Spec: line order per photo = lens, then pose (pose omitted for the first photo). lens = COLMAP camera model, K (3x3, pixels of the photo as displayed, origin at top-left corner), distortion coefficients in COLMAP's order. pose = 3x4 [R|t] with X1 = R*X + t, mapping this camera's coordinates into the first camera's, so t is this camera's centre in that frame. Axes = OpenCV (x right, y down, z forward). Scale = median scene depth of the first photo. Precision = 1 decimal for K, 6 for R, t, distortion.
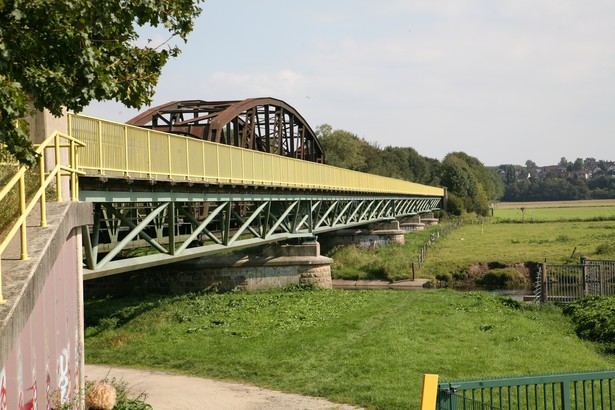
lens RADIAL K [[1286.1, 0, 307.5], [0, 1286.1, 205.0], [0, 0, 1]] dist [0.194614, 0.012370]
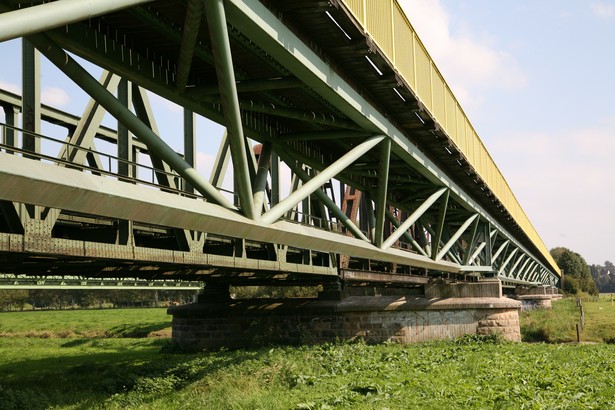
lens RADIAL K [[922.3, 0, 307.5], [0, 922.3, 205.0], [0, 0, 1]] dist [0.084206, 0.137843]
pose [[0.991318, -0.009231, -0.131159, -0.031681], [-0.003887, 0.995039, -0.099411, 0.040379], [0.131426, 0.099058, 0.986364, 0.460603]]
